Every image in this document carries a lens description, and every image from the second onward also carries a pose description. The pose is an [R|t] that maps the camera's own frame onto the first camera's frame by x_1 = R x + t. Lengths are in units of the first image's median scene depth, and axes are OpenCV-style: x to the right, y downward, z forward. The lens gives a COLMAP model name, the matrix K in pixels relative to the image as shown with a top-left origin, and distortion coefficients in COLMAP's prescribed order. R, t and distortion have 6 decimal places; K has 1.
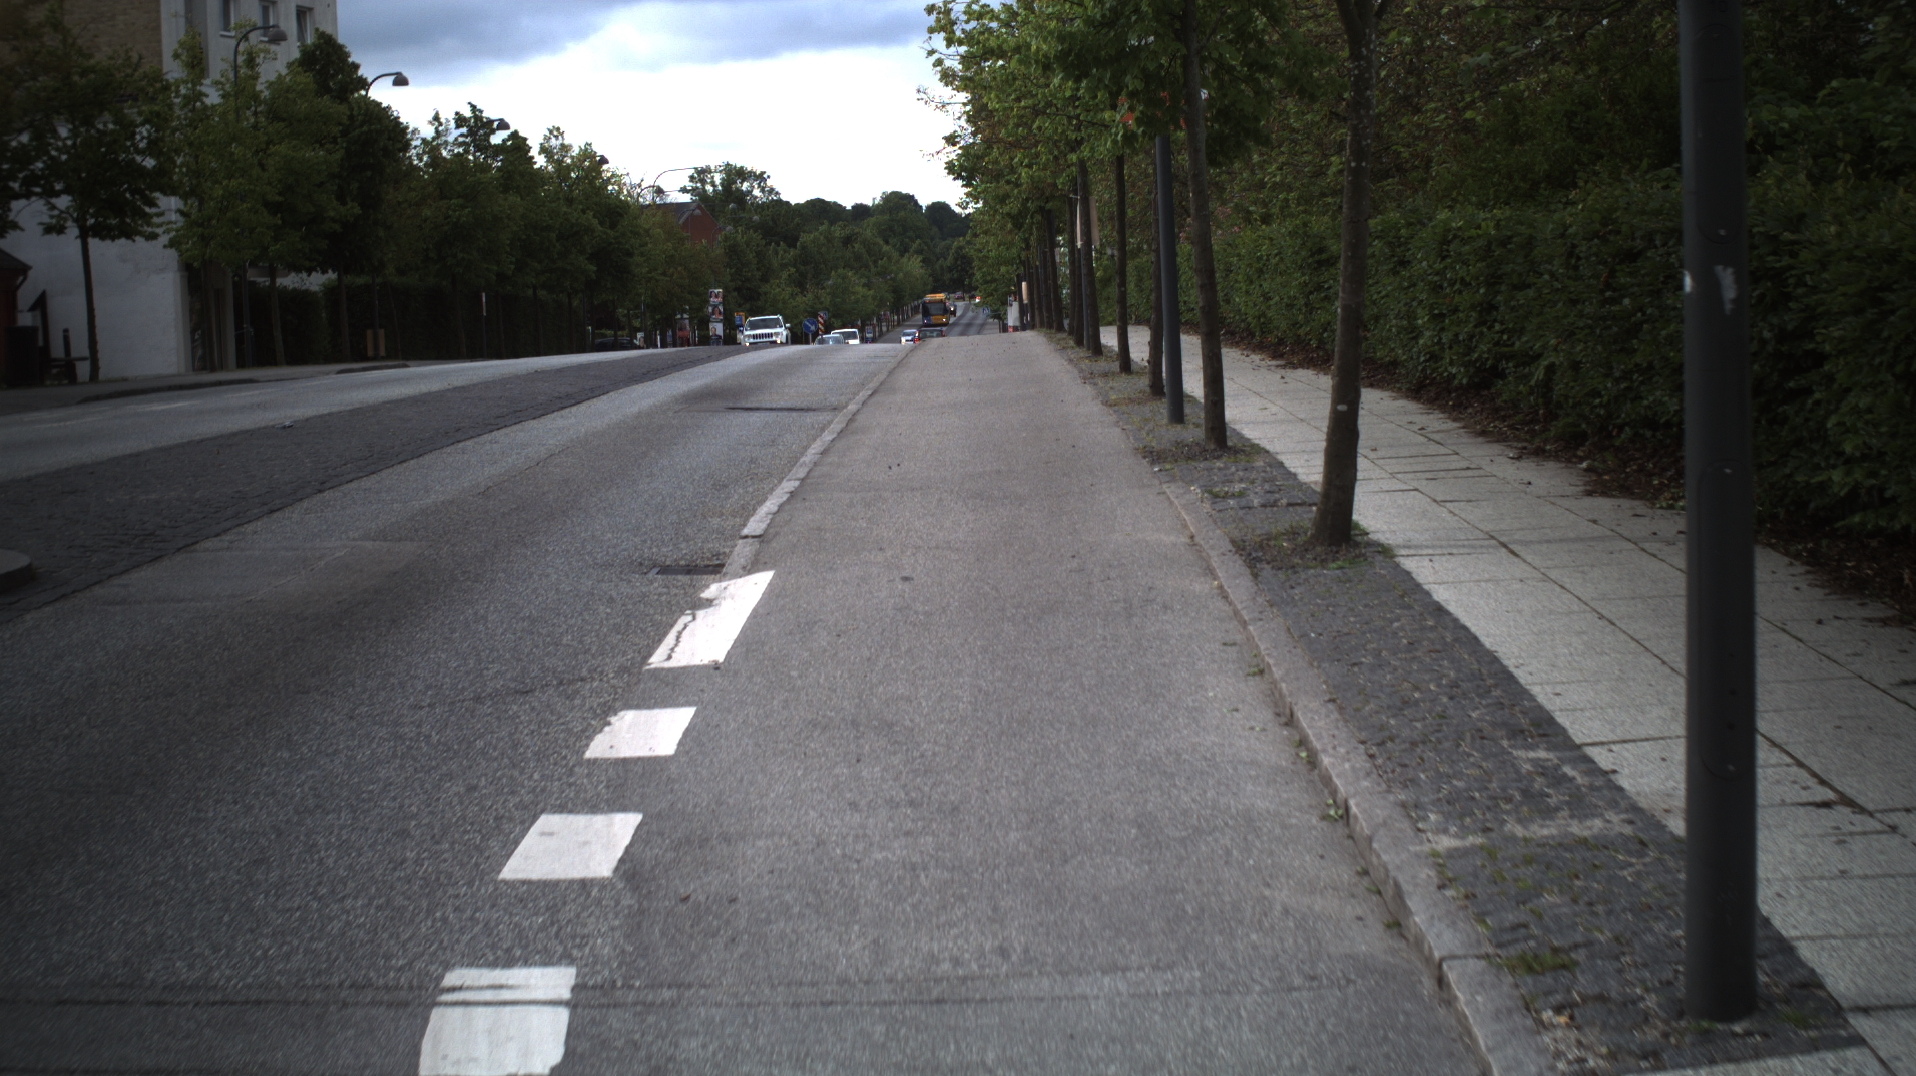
lens RADIAL K [[3545.1, 0, 951.1], [0, 3545.1, 545.4], [0, 0, 1]] dist [-0.256102, 0.000000]
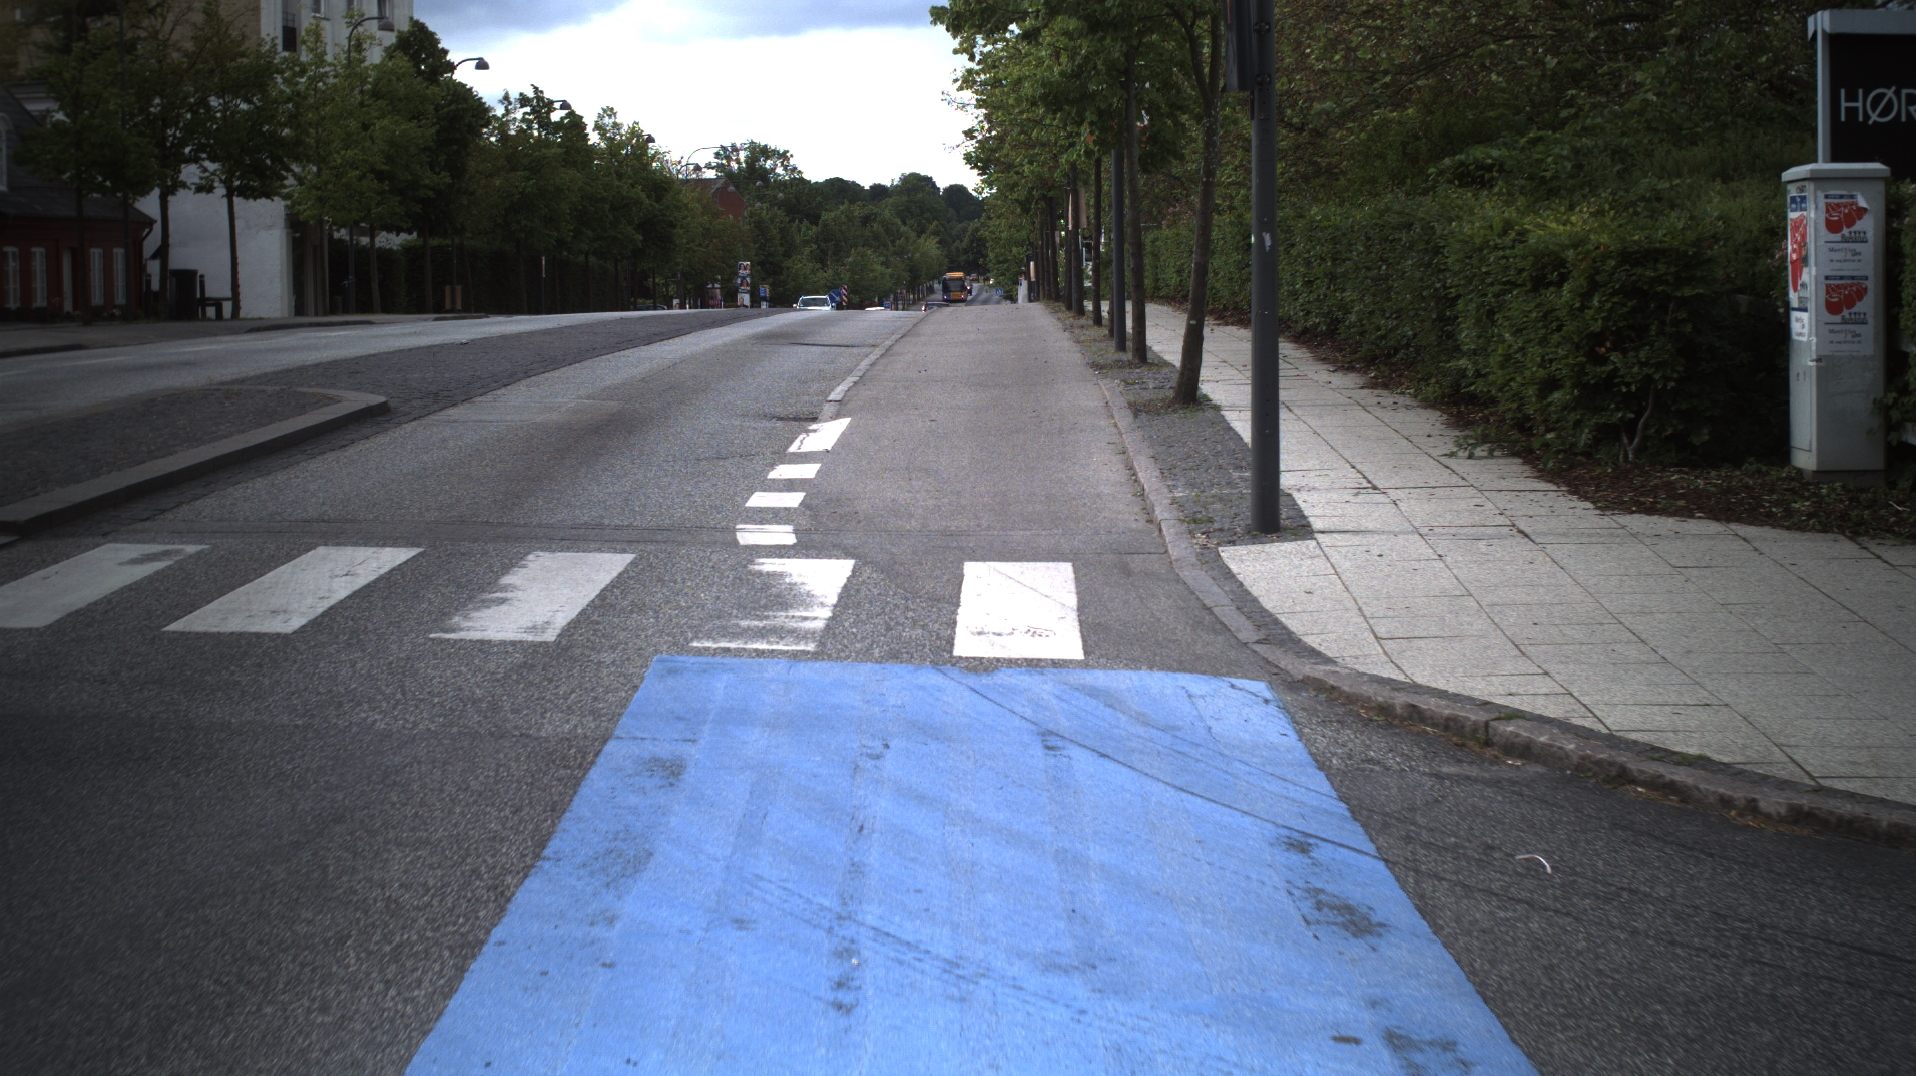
lens RADIAL K [[3545.1, 0, 962.7], [0, 3545.1, 543.3], [0, 0, 1]] dist [-0.256102, 0.000000]
pose [[0.999561, 0.029602, 0.001337, 0.000256], [-0.029608, 0.999552, 0.004279, 0.016269], [-0.001210, -0.004316, 0.999990, -0.180374]]
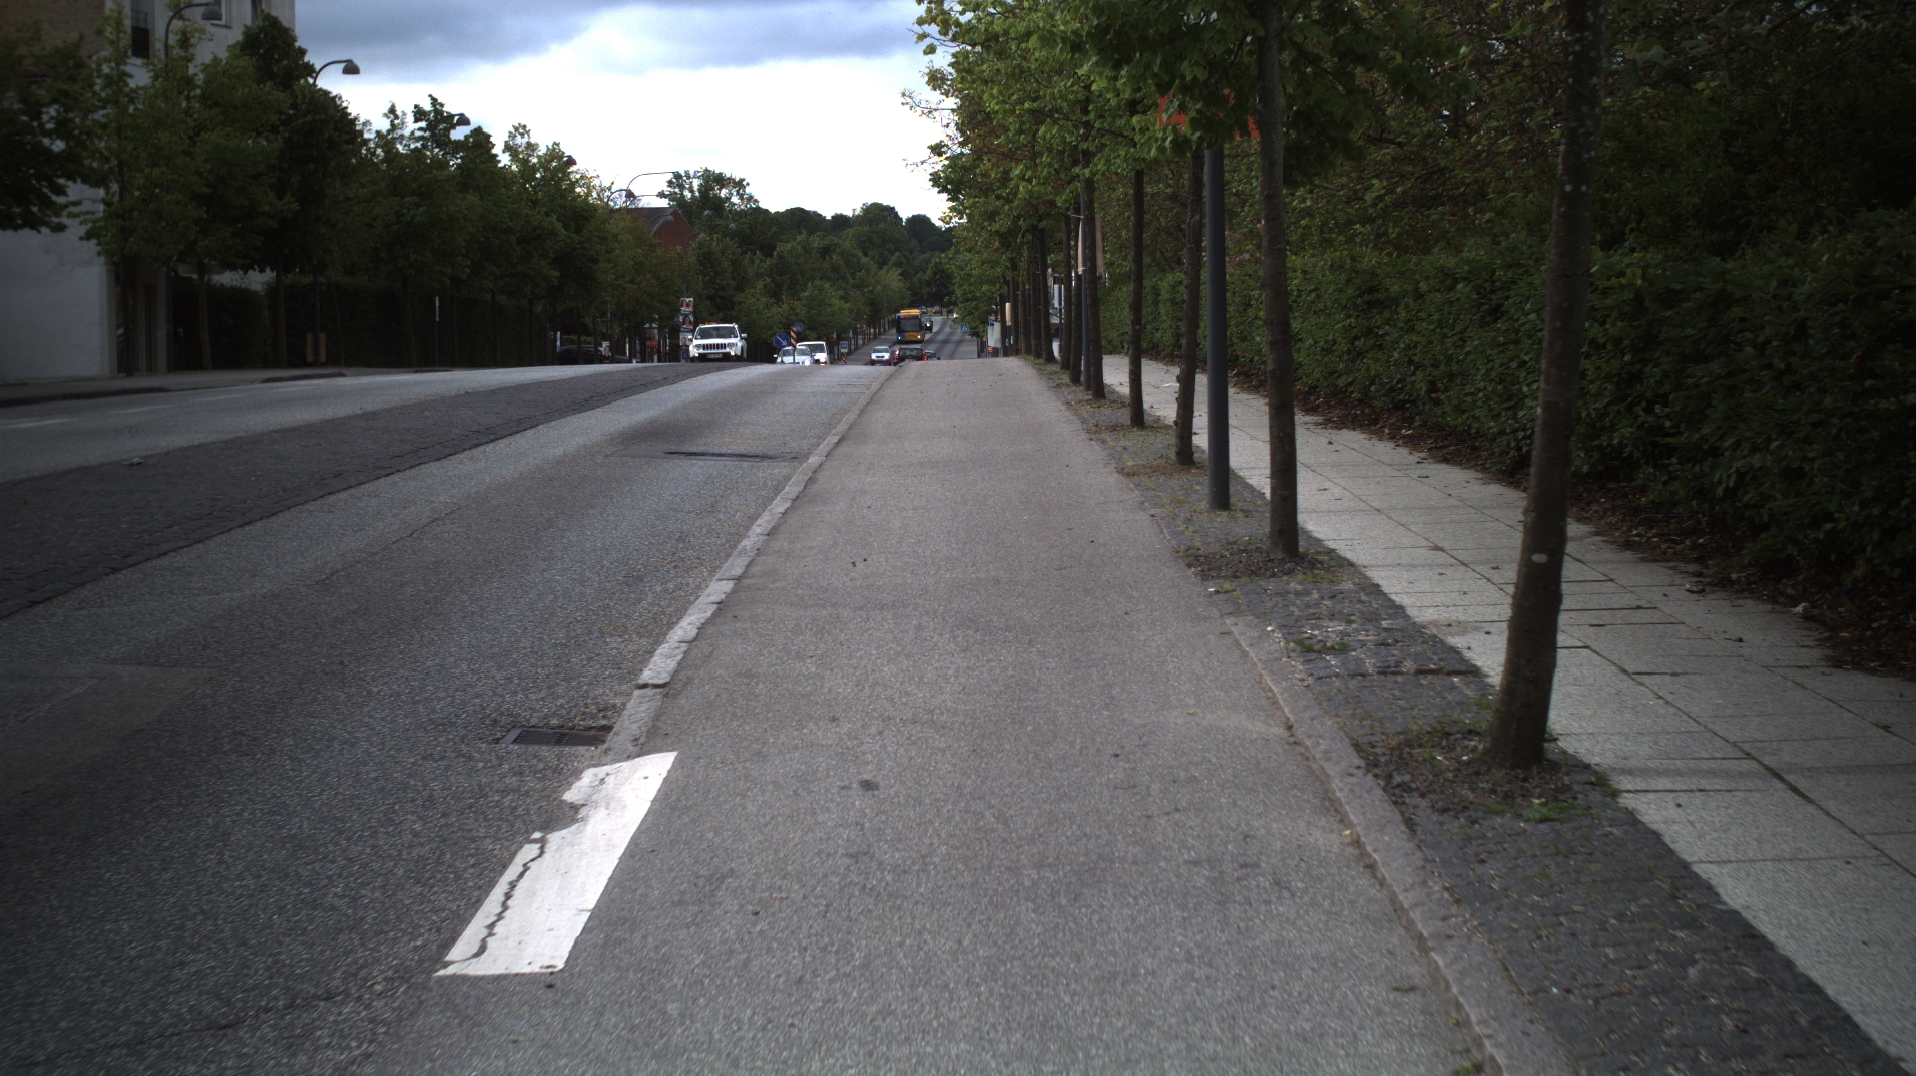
lens RADIAL K [[3545.1, 0, 957.8], [0, 3545.1, 529.6], [0, 0, 1]] dist [-0.256102, 0.000000]
pose [[0.999473, 0.030807, 0.010208, -0.001077], [-0.030721, 0.999492, -0.008439, -0.009195], [-0.010463, 0.008121, 0.999912, 0.089832]]
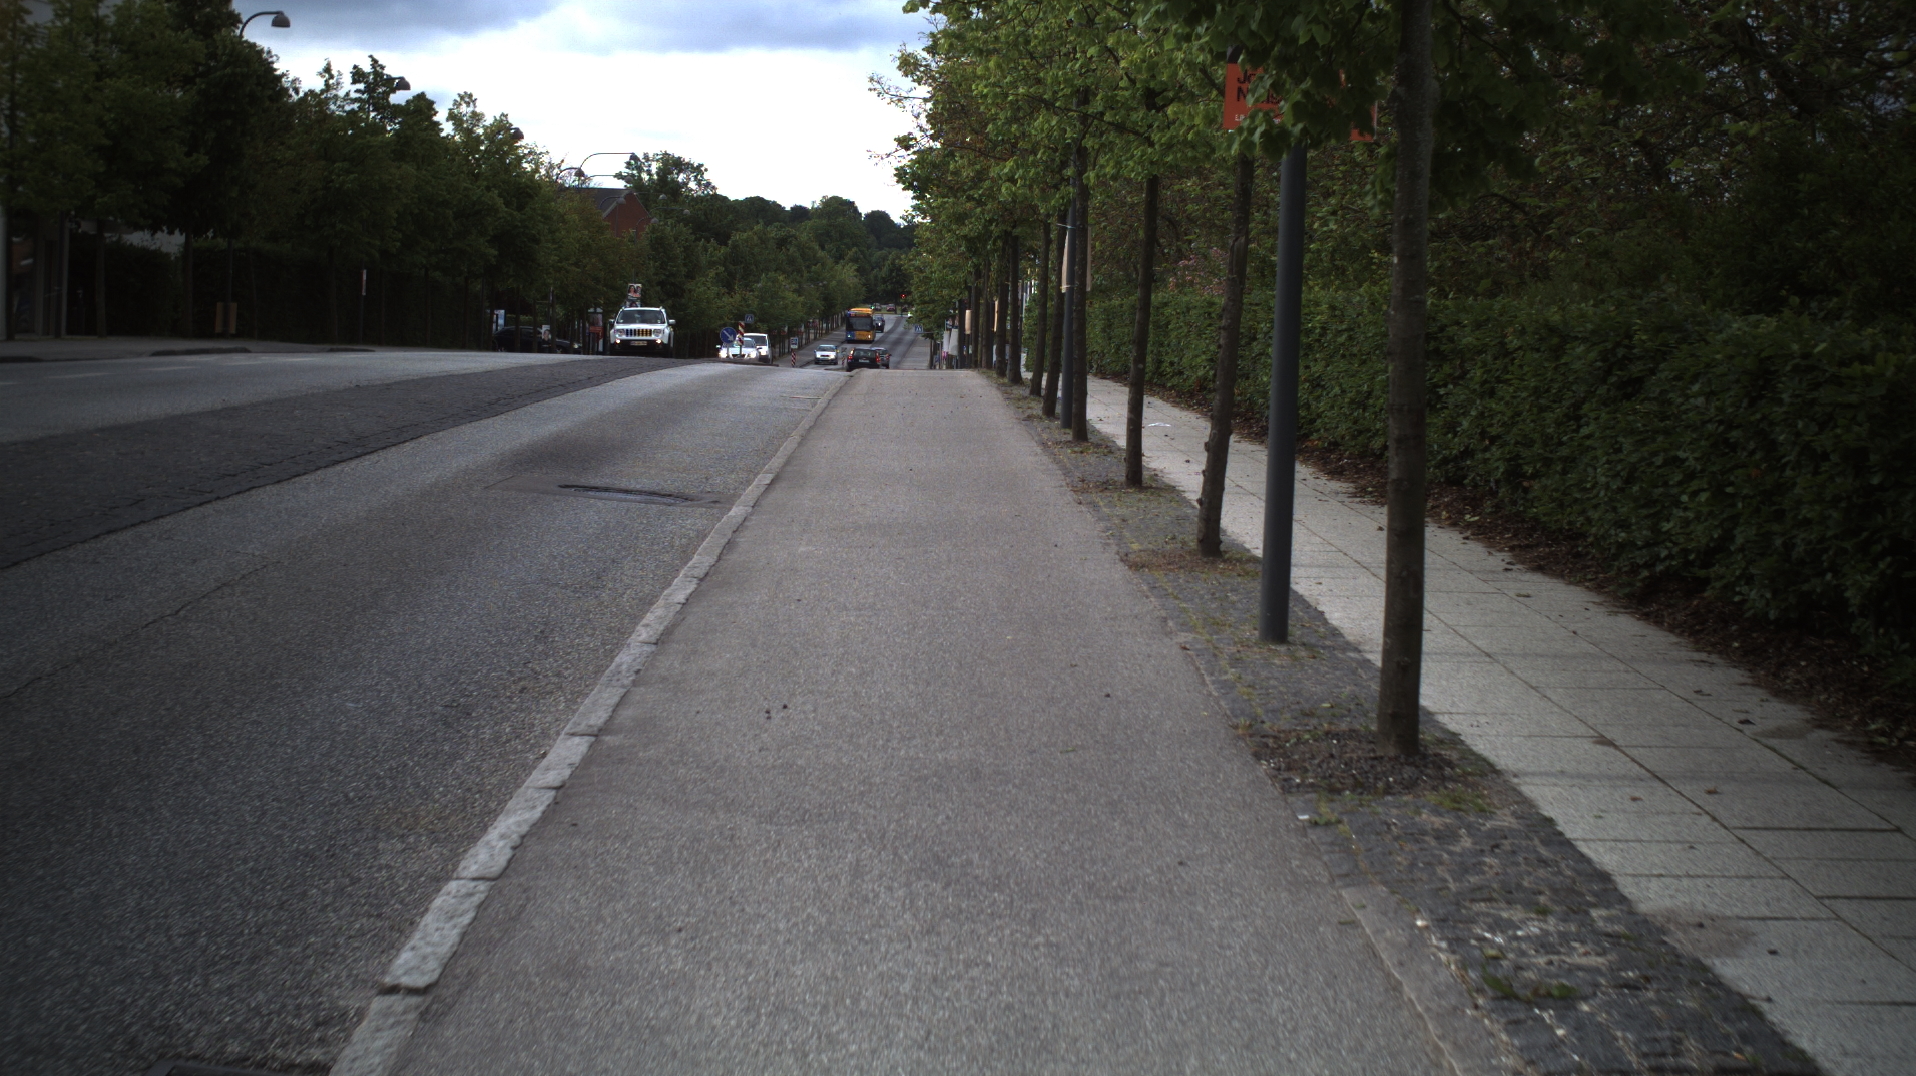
lens RADIAL K [[3545.1, 0, 958.0], [0, 3545.1, 534.7], [0, 0, 1]] dist [-0.256102, 0.000000]
pose [[0.995844, 0.087018, 0.026888, -0.002085], [-0.086839, 0.996192, -0.007748, -0.018381], [-0.027459, 0.005381, 0.999608, 0.179629]]
